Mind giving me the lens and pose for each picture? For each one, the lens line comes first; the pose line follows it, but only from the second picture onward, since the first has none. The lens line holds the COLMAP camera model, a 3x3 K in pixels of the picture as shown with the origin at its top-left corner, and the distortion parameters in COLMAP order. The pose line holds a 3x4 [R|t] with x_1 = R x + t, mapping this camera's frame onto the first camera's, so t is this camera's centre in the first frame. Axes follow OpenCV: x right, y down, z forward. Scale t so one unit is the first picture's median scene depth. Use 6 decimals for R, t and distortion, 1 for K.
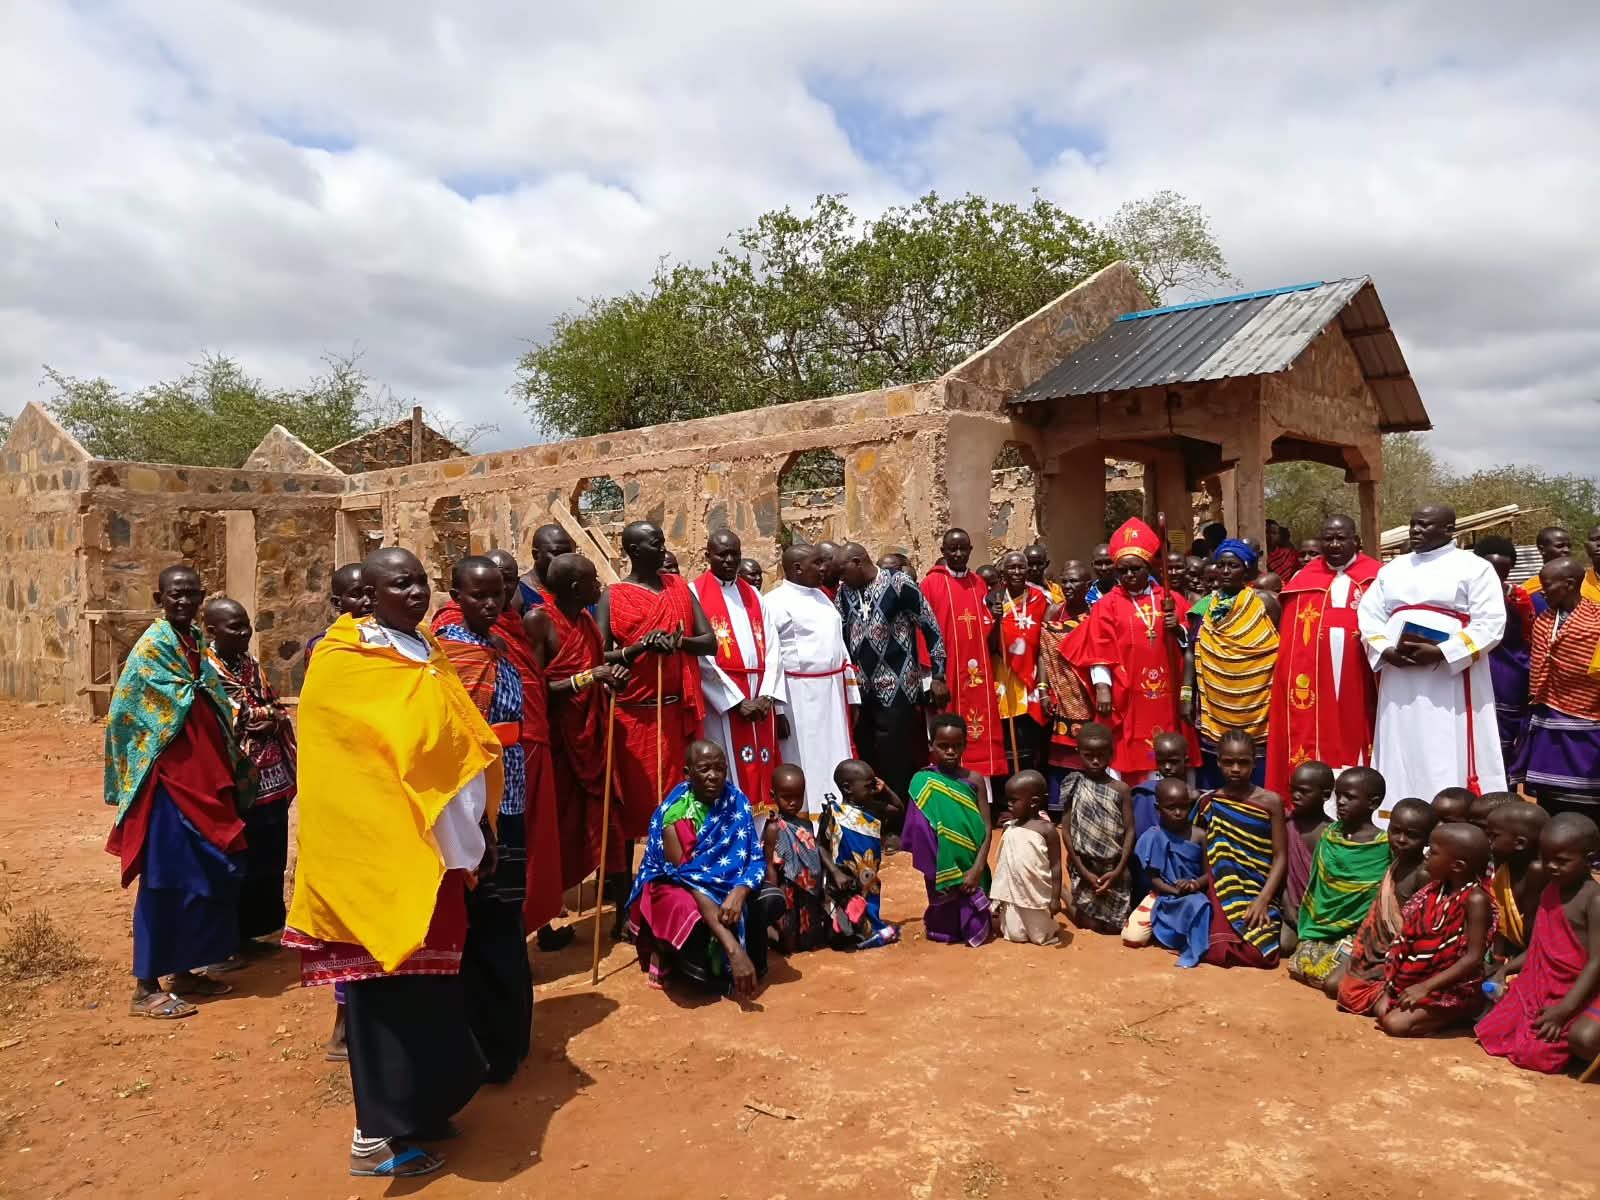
lens RADIAL K [[1222.3, 0, 800.7], [0, 1222.3, 612.5], [0, 0, 1]] dist [0.082638, -0.150886]
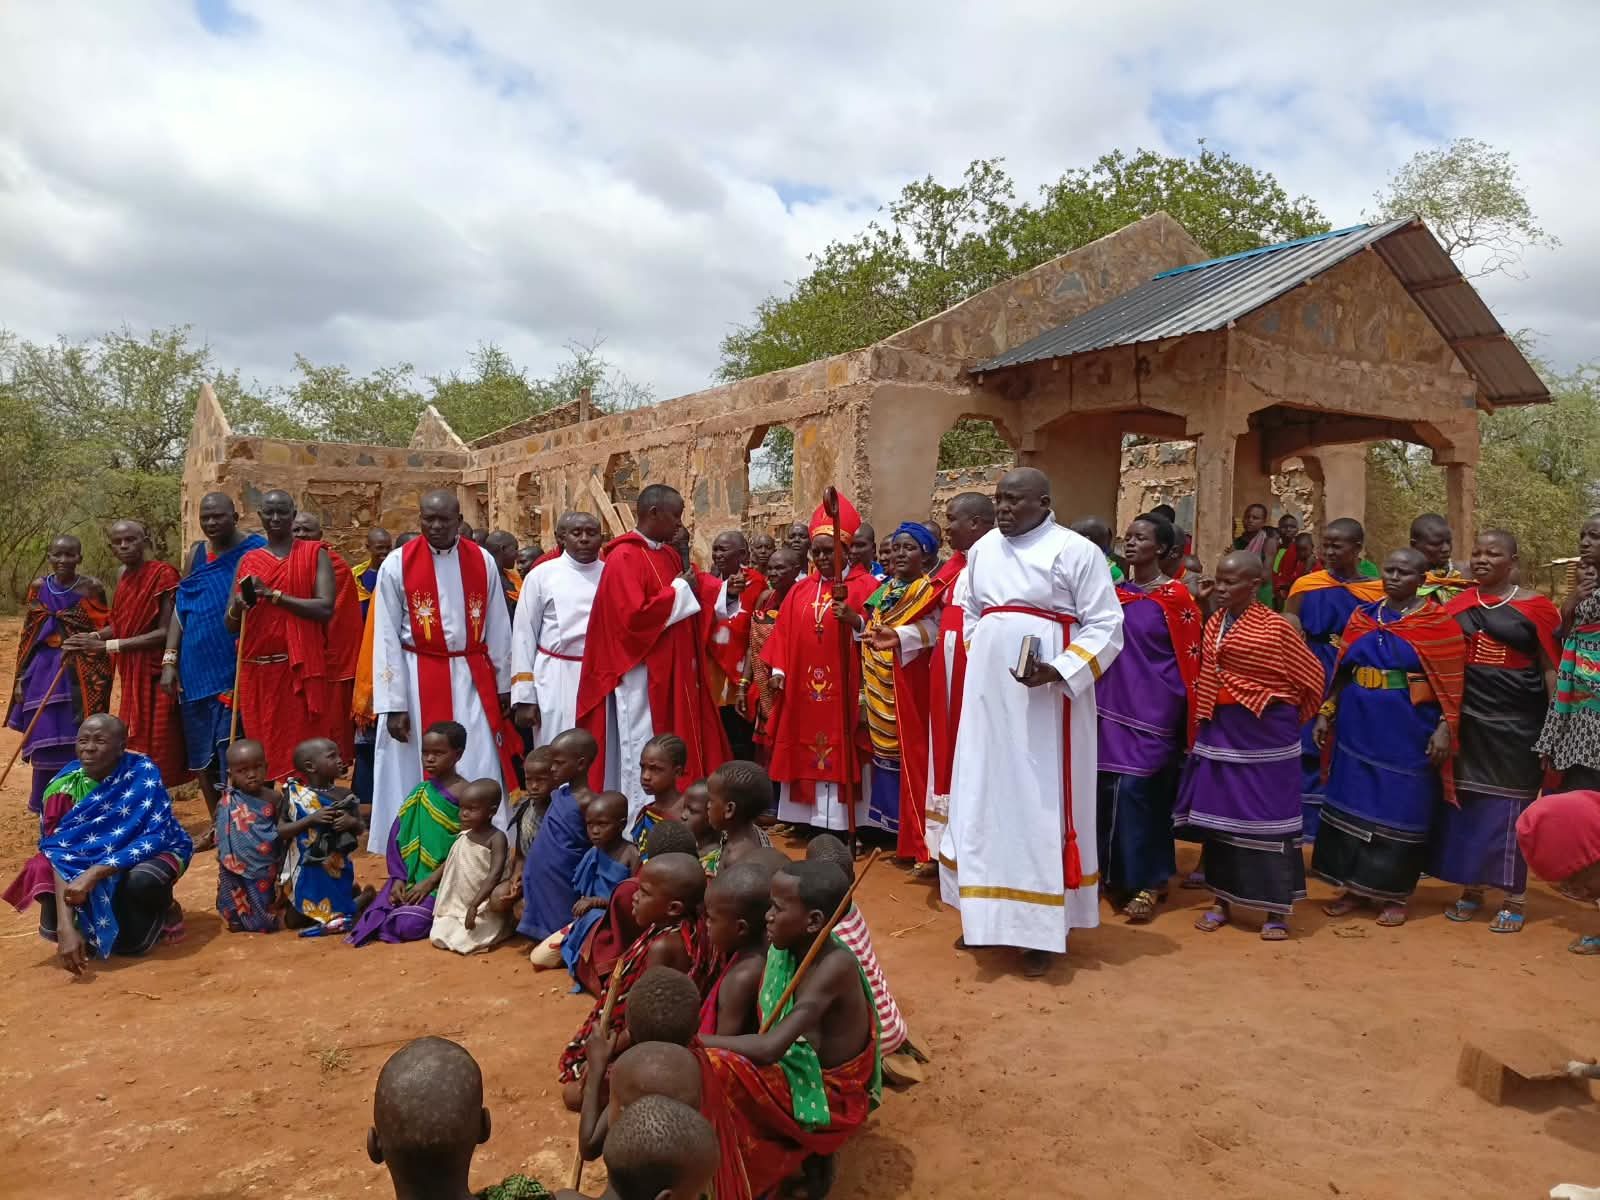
lens RADIAL K [[1218.2, 0, 800.8], [0, 1218.2, 617.6], [0, 0, 1]] dist [0.066281, -0.123705]
pose [[0.958209, 0.045185, -0.282479, 0.283239], [-0.040949, 0.998943, 0.020885, -0.002820], [0.283124, -0.008445, 0.959046, 0.085417]]
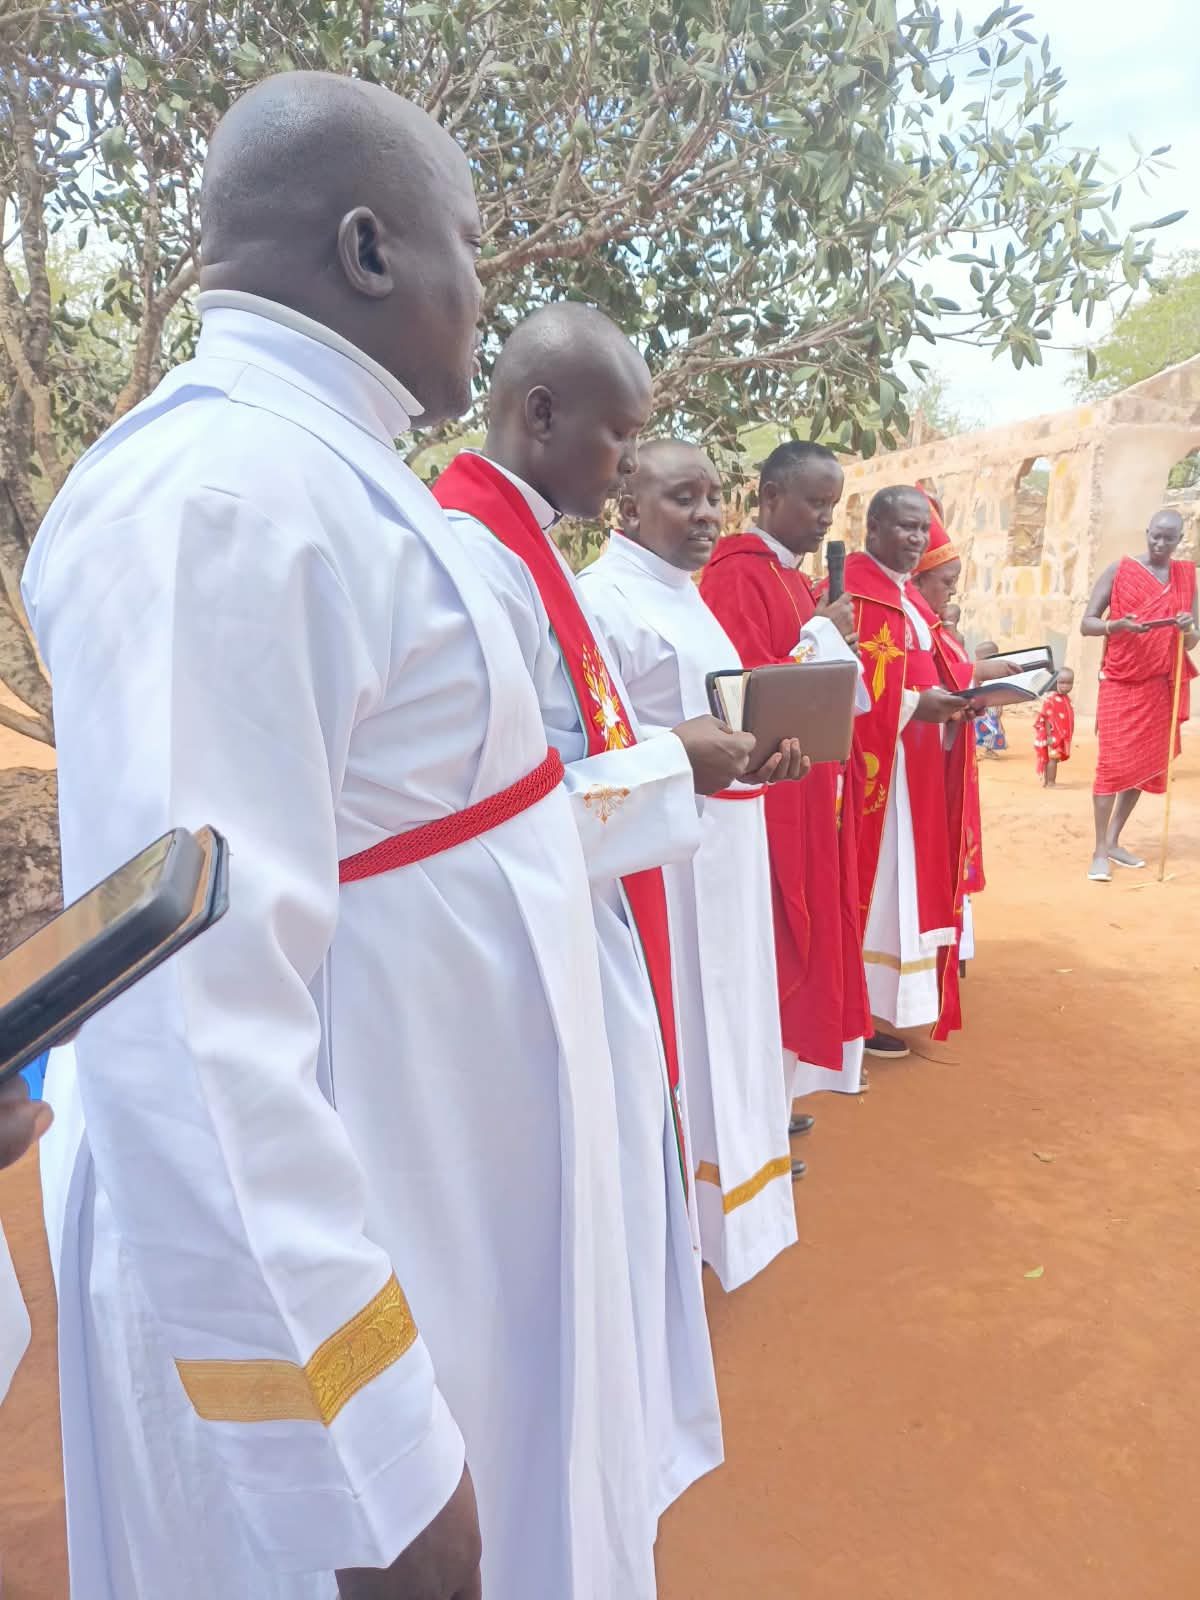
lens RADIAL K [[1222.3, 0, 600.0], [0, 1222.3, 800.0], [0, 0, 1]] dist [0.082638, -0.150886]
pose [[0.742832, 0.165220, -0.648771, 0.493555], [-0.056287, 0.981051, 0.185393, -0.003096], [0.667108, -0.101199, 0.738055, -0.201273]]
